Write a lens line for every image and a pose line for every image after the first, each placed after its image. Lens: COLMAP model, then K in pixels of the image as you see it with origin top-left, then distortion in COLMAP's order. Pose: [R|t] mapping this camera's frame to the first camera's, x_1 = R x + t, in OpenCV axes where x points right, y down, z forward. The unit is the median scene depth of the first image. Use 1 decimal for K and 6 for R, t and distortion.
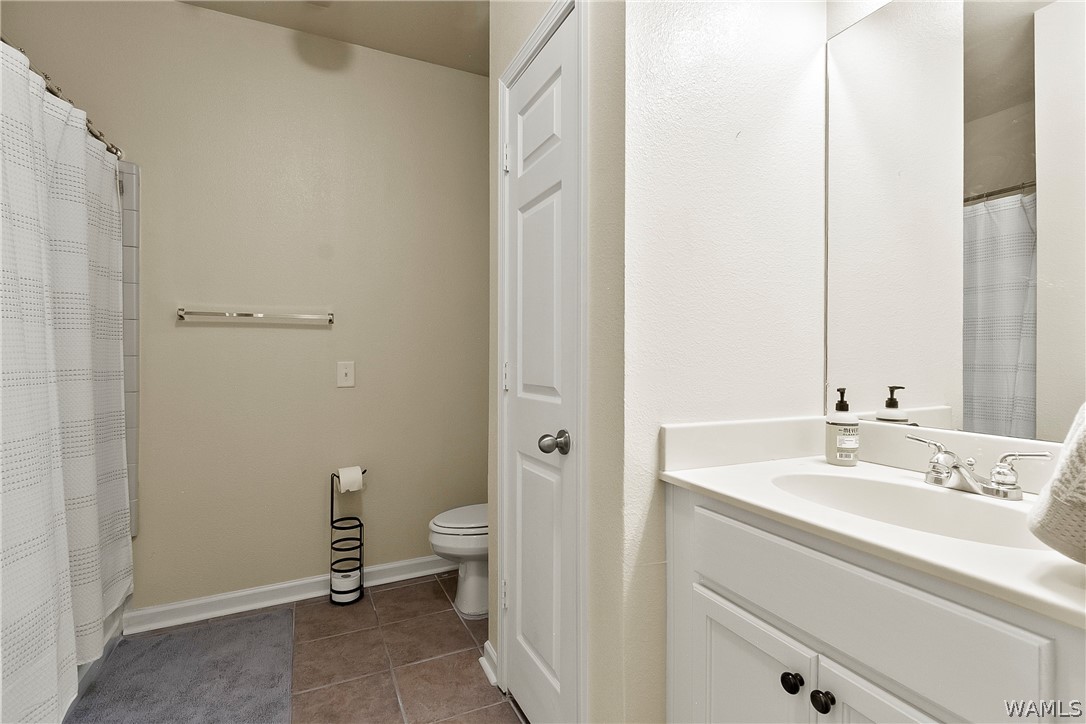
lens RADIAL K [[494.9, 0, 535.4], [0, 494.9, 363.3], [0, 0, 1]] dist [0.003793, 0.000021]
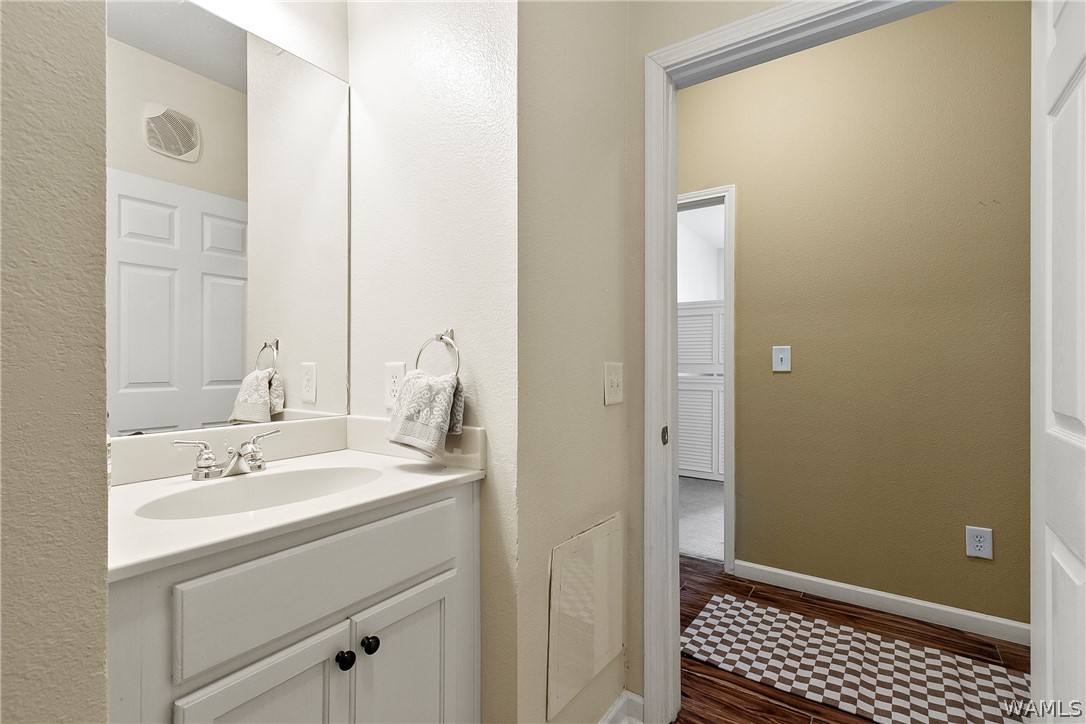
lens RADIAL K [[497.1, 0, 547.4], [0, 497.1, 365.7], [0, 0, 1]] dist [0.005819, -0.000120]
pose [[-0.505272, -0.003879, 0.862951, -0.645256], [0.012616, 0.999850, 0.011881, -0.009905], [-0.862868, 0.016891, -0.505148, 1.154380]]
